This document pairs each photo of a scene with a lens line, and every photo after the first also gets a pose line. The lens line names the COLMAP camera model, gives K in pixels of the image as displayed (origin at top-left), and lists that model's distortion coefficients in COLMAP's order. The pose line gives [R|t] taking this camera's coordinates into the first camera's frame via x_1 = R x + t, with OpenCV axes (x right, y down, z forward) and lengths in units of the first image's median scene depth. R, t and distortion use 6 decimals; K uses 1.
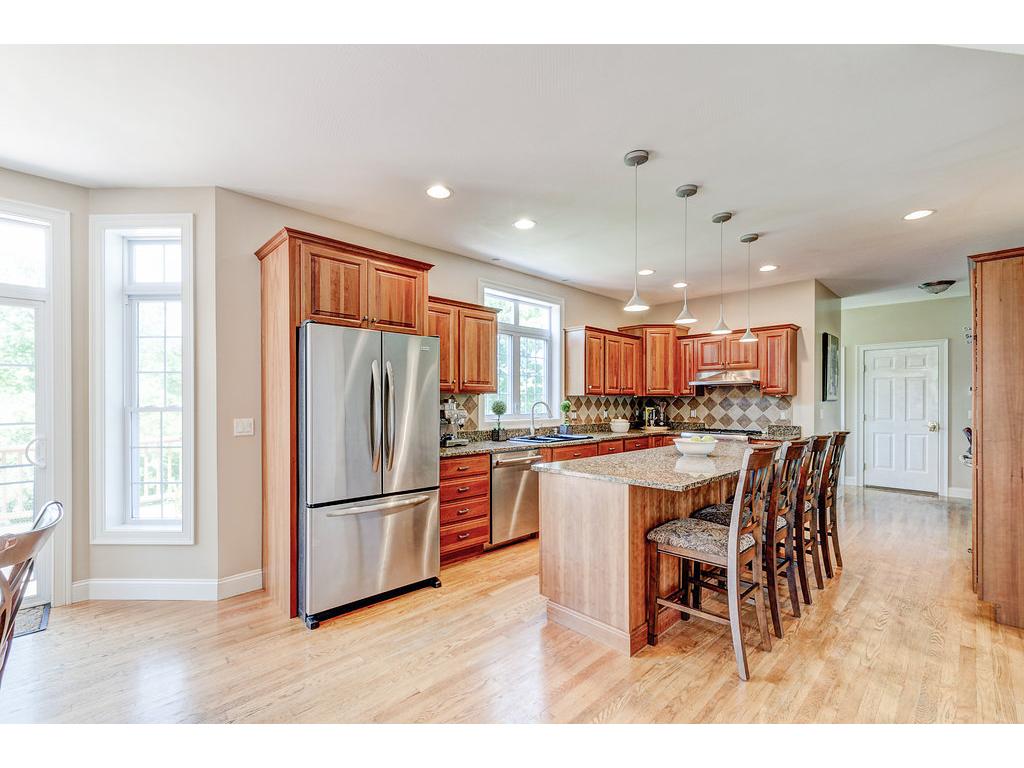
lens RADIAL K [[444.6, 0, 509.8], [0, 444.6, 398.2], [0, 0, 1]] dist [0.004875, -0.001295]
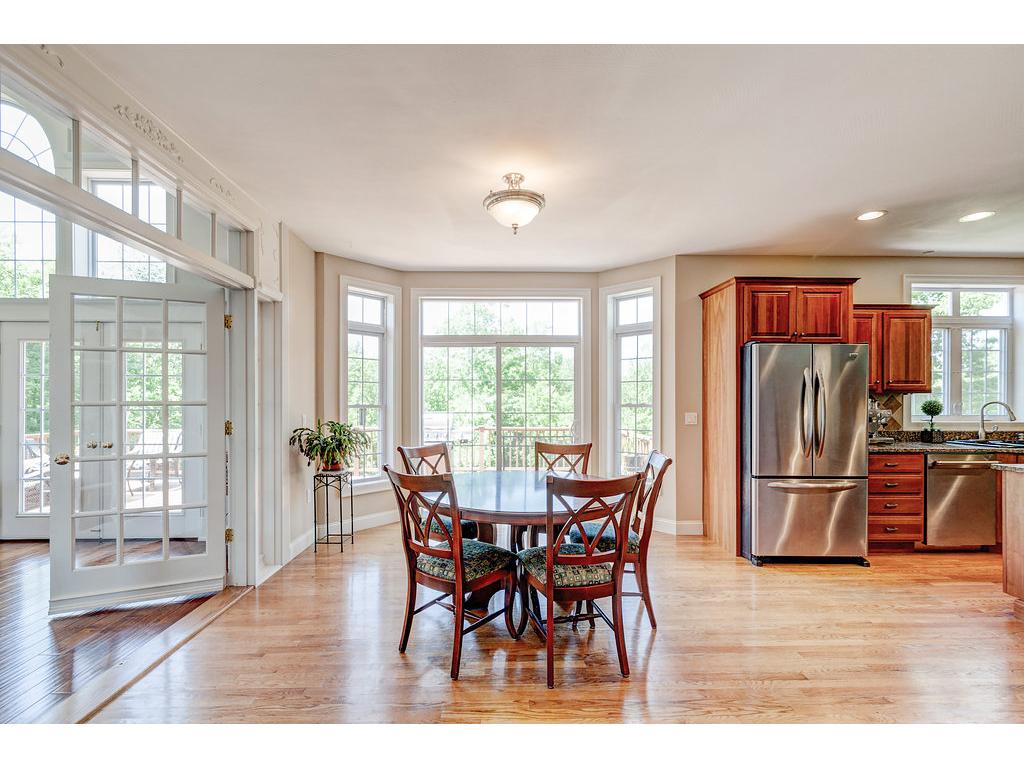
lens RADIAL K [[444.6, 0, 510.8], [0, 444.6, 401.0], [0, 0, 1]] dist [0.004875, -0.001295]
pose [[0.740598, 0.003356, -0.671940, -0.059322], [0.002602, 0.999966, 0.007863, -0.003447], [0.671944, -0.007572, 0.740564, -0.363846]]
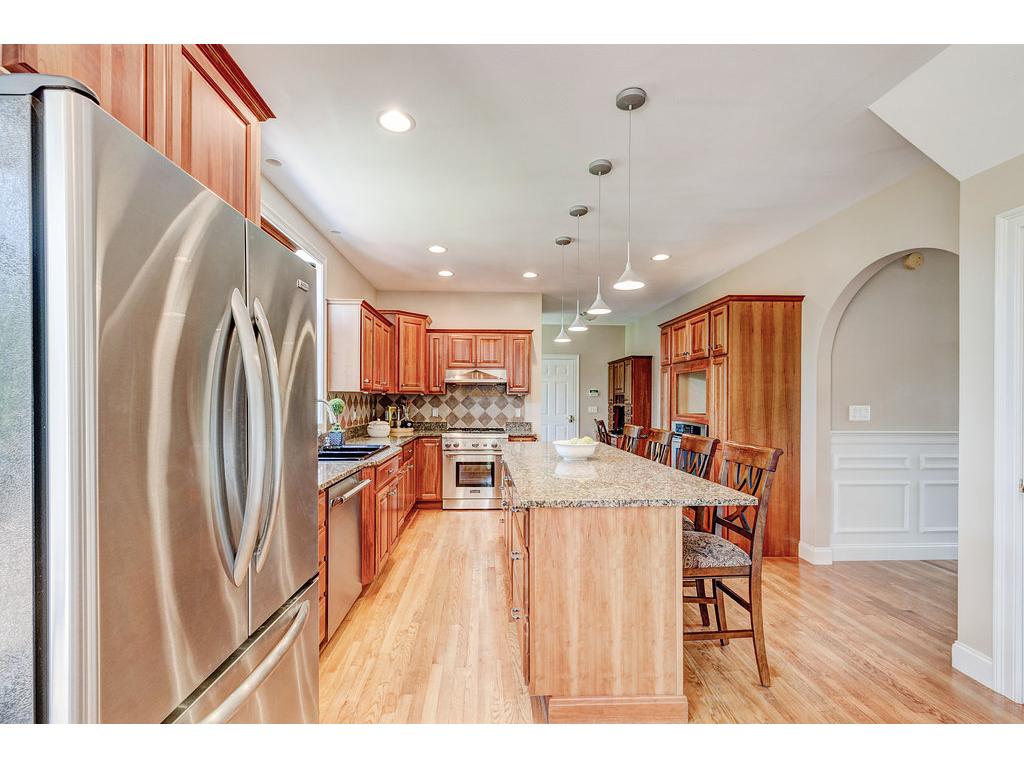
lens RADIAL K [[444.6, 0, 505.6], [0, 444.6, 401.4], [0, 0, 1]] dist [0.004875, -0.001295]
pose [[0.667691, 0.000721, 0.744438, -0.334422], [-0.010136, 0.999916, 0.008123, 0.002581], [-0.744369, -0.012969, 0.667642, 0.445502]]
